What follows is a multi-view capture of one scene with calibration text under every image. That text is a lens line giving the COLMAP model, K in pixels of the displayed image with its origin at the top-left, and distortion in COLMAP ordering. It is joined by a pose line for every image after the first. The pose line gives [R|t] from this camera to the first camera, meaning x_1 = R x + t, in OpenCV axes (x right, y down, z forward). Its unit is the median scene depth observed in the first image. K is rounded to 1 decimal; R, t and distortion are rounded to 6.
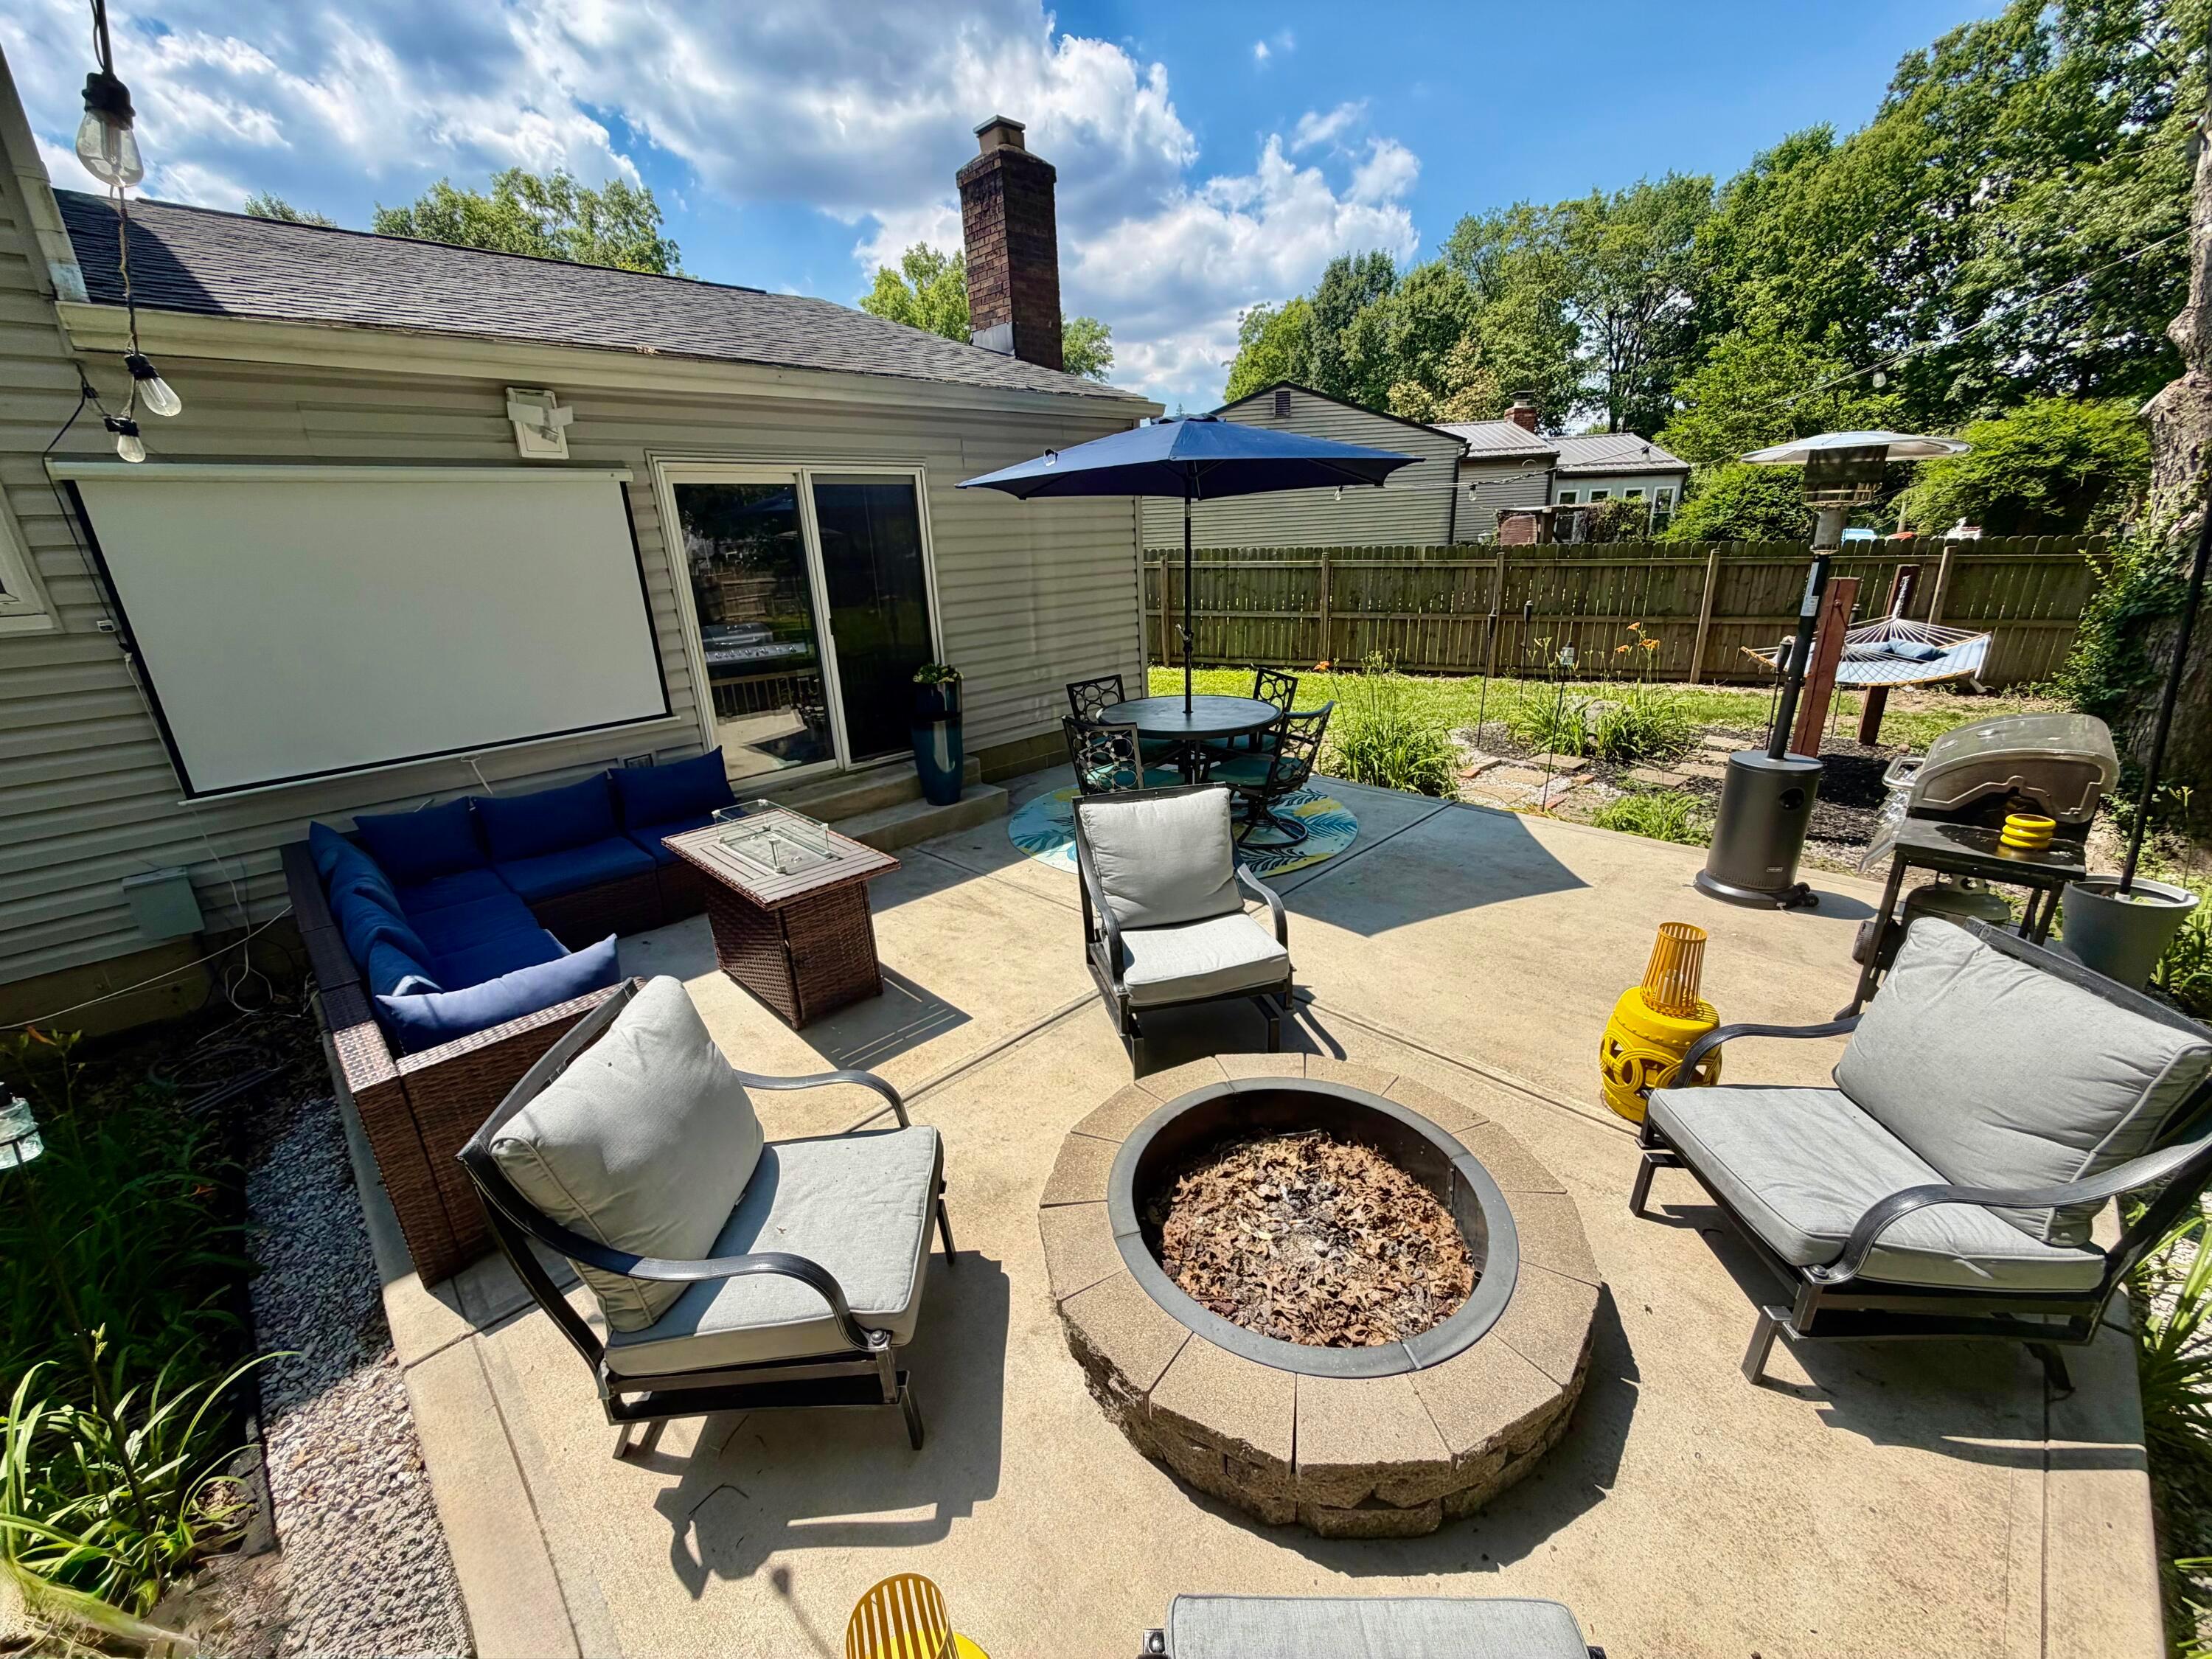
lens RADIAL K [[884.7, 0, 1095.7], [0, 884.7, 829.0], [0, 0, 1]] dist [-0.001296, -0.000235]
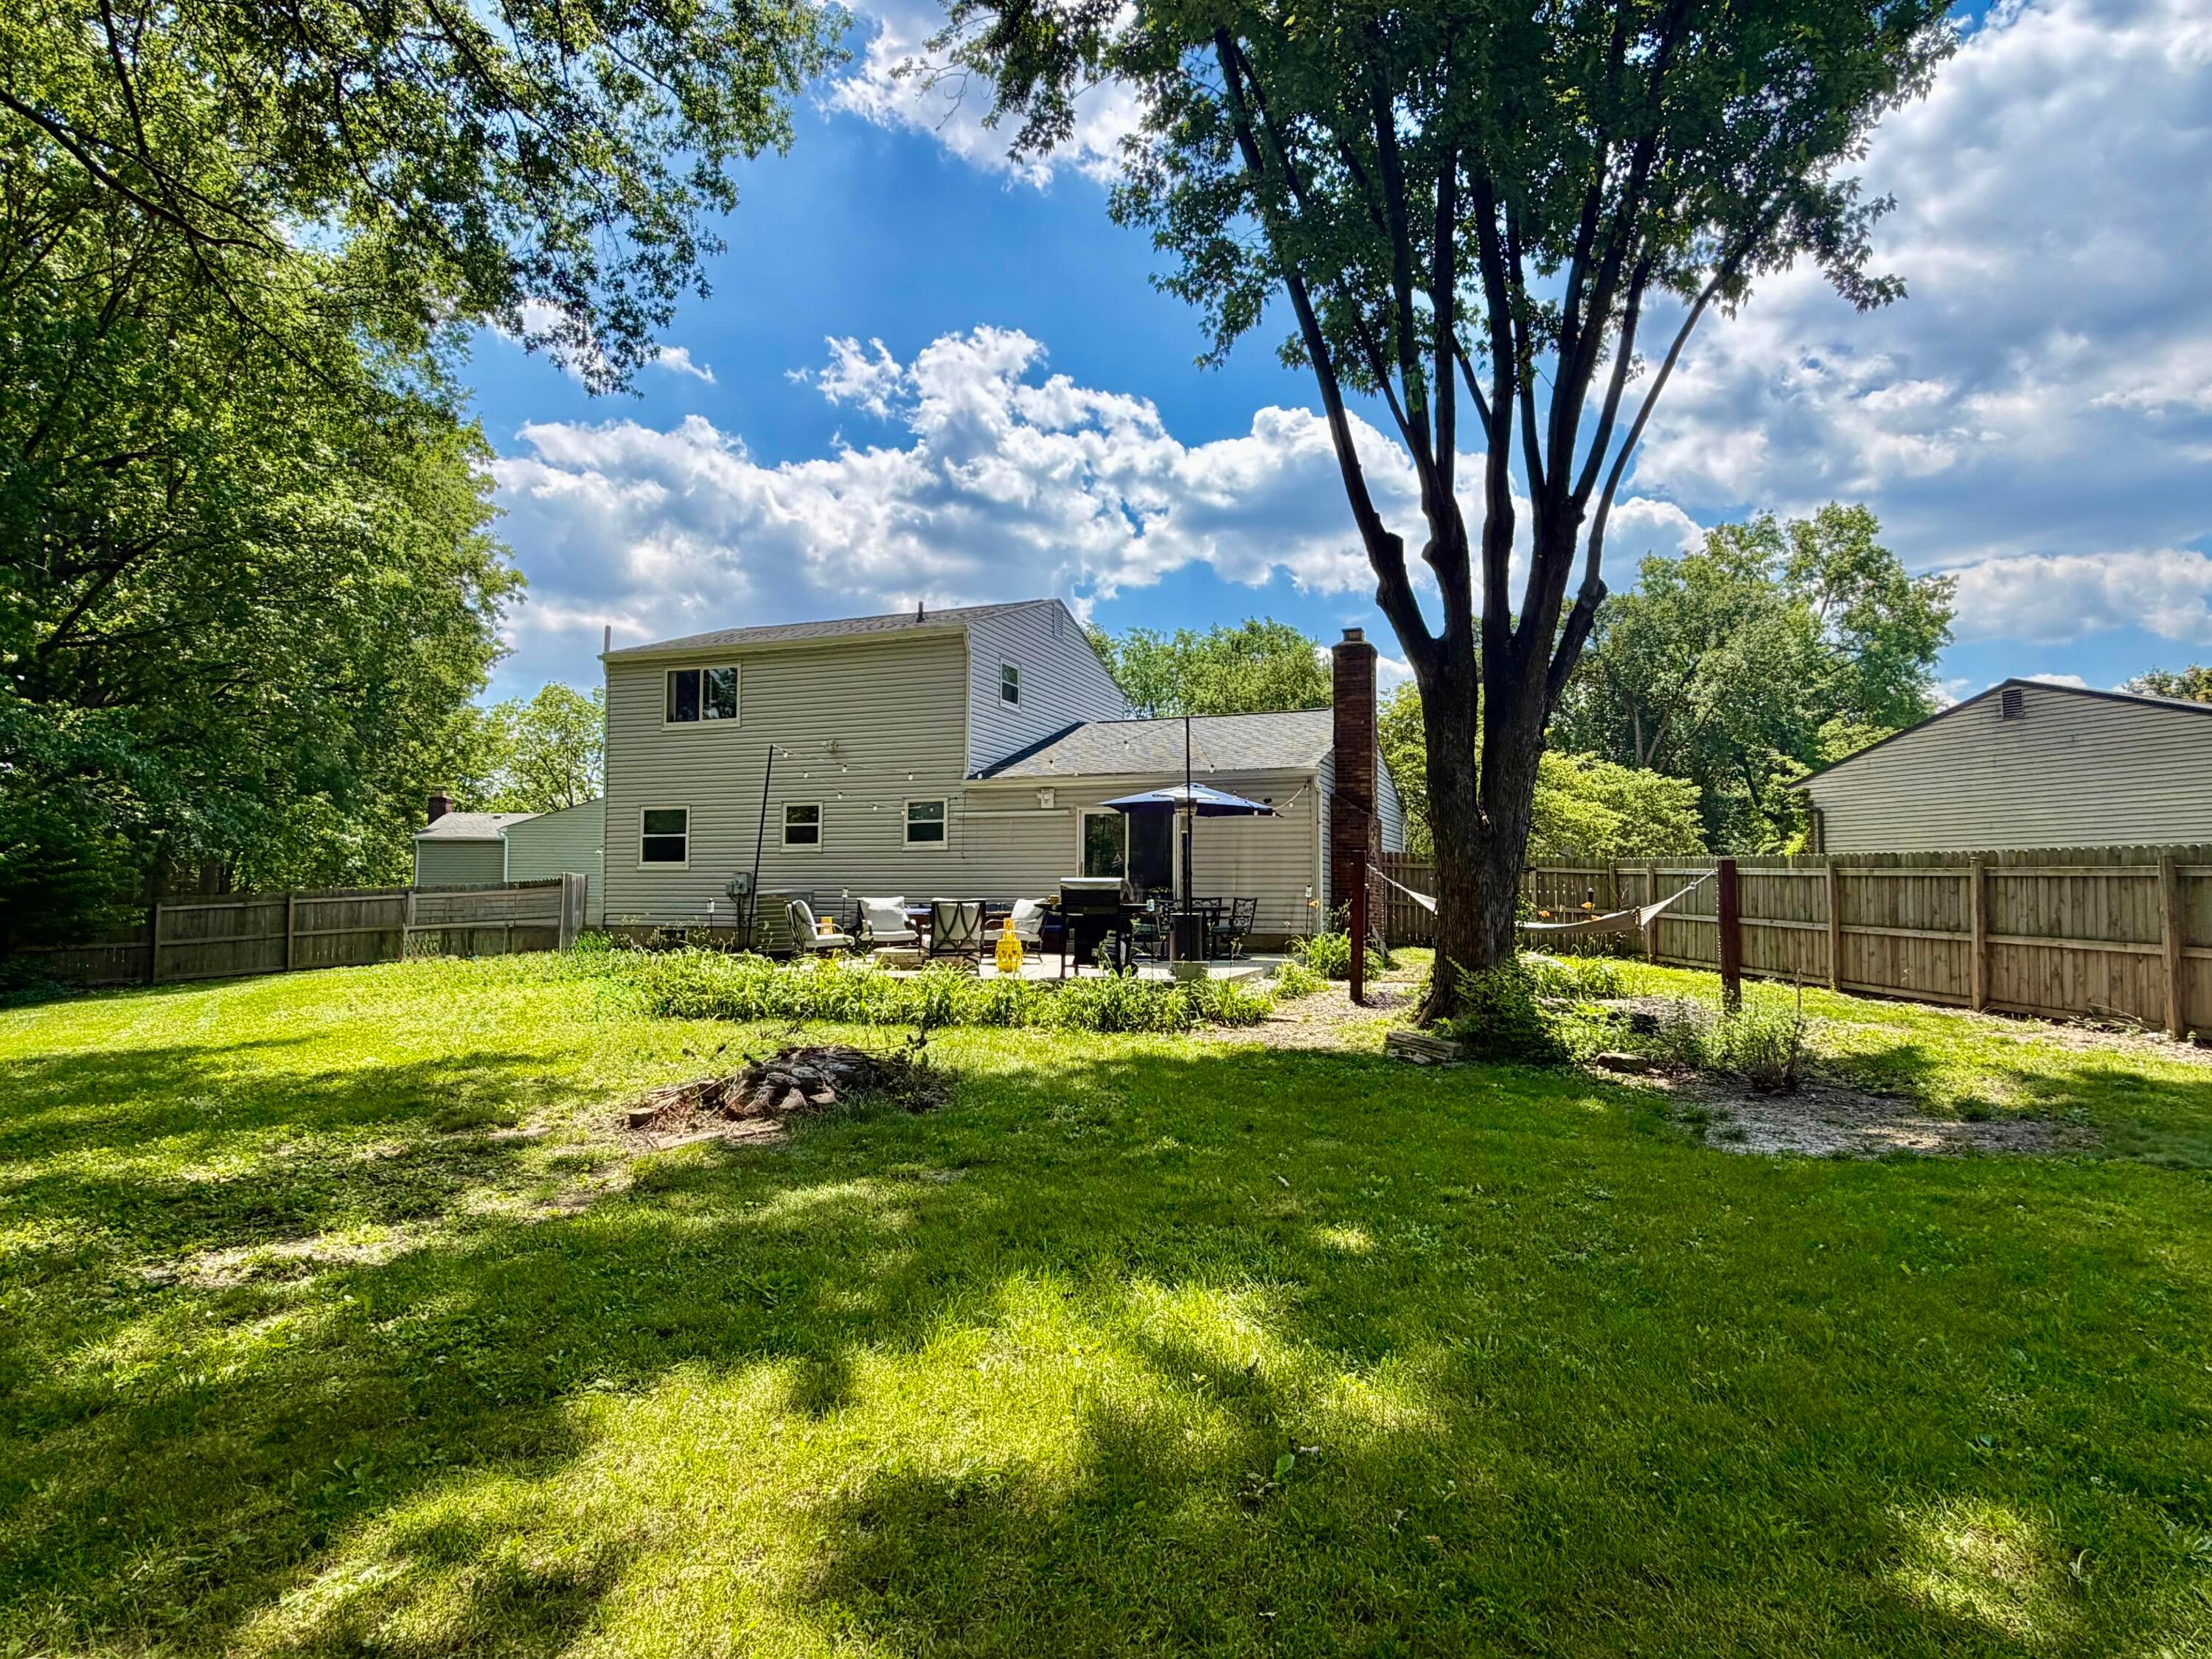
lens RADIAL K [[1193.7, 0, 1106.0], [0, 1193.7, 829.5], [0, 0, 1]] dist [-0.002374, -0.000271]
pose [[0.415379, -0.006128, -0.909628, 0.387078], [-0.309723, 0.939275, -0.147762, 0.026854], [0.855296, 0.343110, 0.388257, -0.055600]]
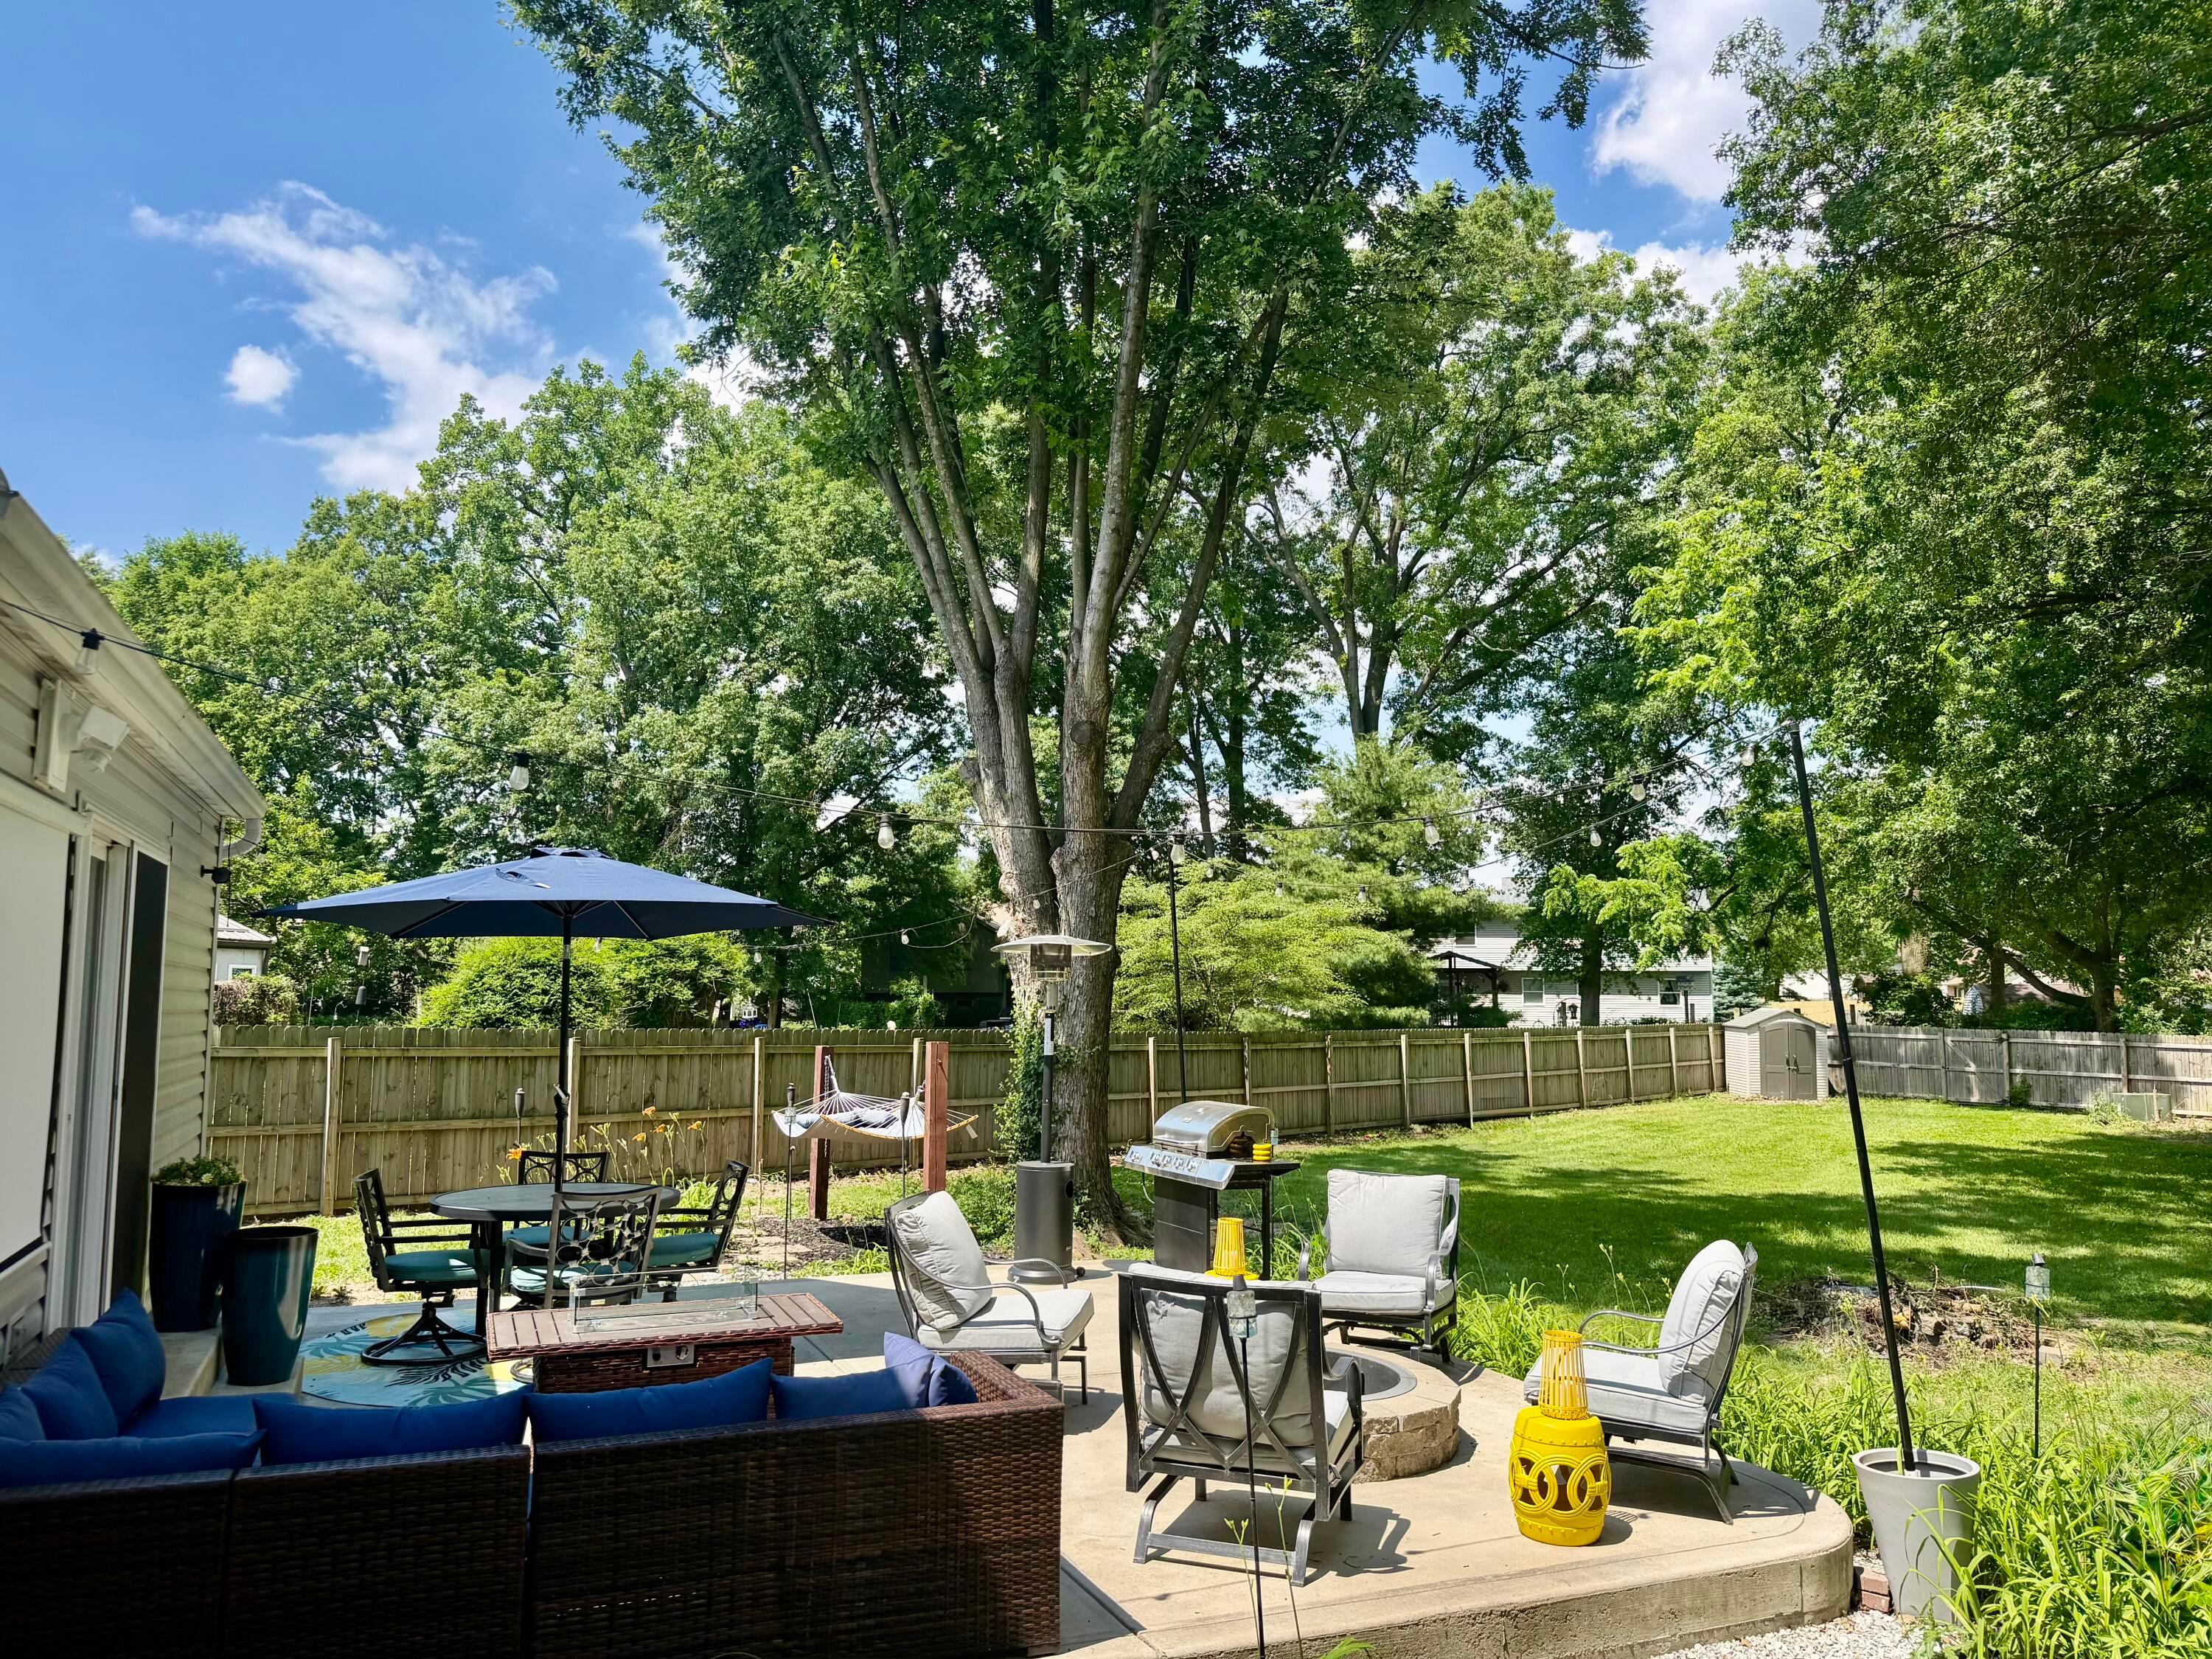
lens RADIAL K [[1533.6, 0, 1106.0], [0, 1533.6, 829.5], [0, 0, 1]] dist [0.149221, -0.282615]
pose [[0.358844, 0.148438, 0.921519, -0.146766], [0.277983, 0.925478, -0.257324, 0.008177], [-0.891042, 0.348506, 0.290839, 0.007971]]
